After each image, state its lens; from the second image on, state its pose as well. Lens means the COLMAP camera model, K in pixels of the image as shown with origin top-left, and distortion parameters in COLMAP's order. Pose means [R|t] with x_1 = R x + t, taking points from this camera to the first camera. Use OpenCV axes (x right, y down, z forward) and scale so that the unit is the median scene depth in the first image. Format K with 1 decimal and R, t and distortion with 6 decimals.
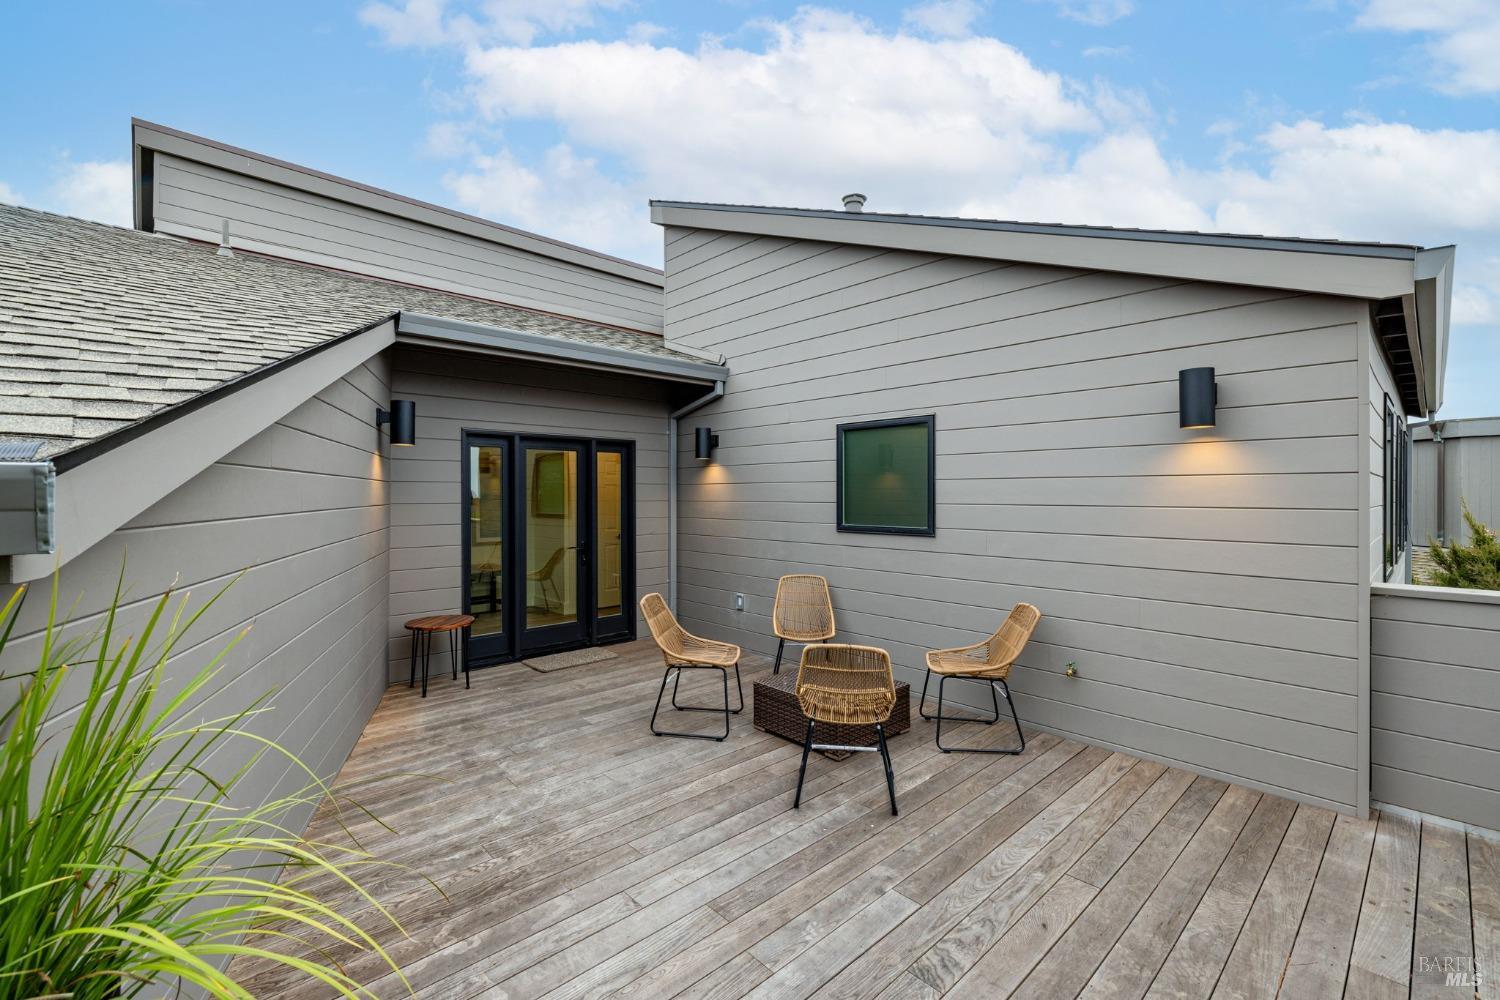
lens RADIAL K [[644.9, 0, 734.5], [0, 644.9, 505.0], [0, 0, 1]] dist [-0.001217, 0.000207]
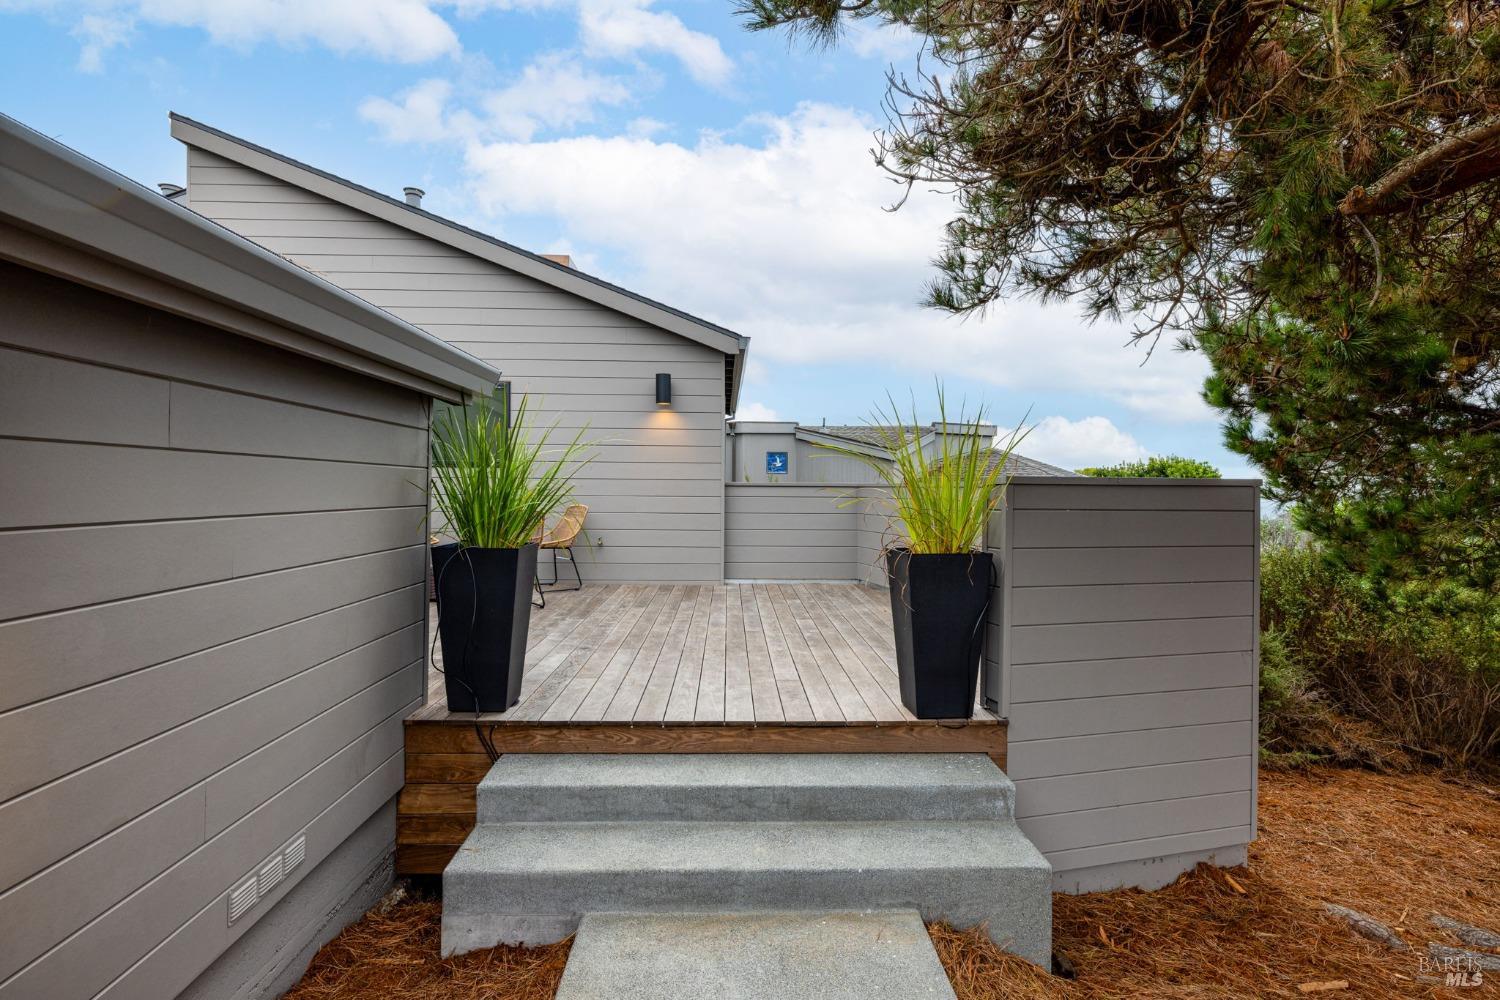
lens RADIAL K [[644.9, 0, 734.5], [0, 644.9, 505.0], [0, 0, 1]] dist [-0.001217, 0.000207]
pose [[0.665968, -0.016441, 0.745799, -0.582285], [-0.001551, 0.999724, 0.023424, 0.135943], [-0.745979, -0.016757, 0.665759, -0.456404]]
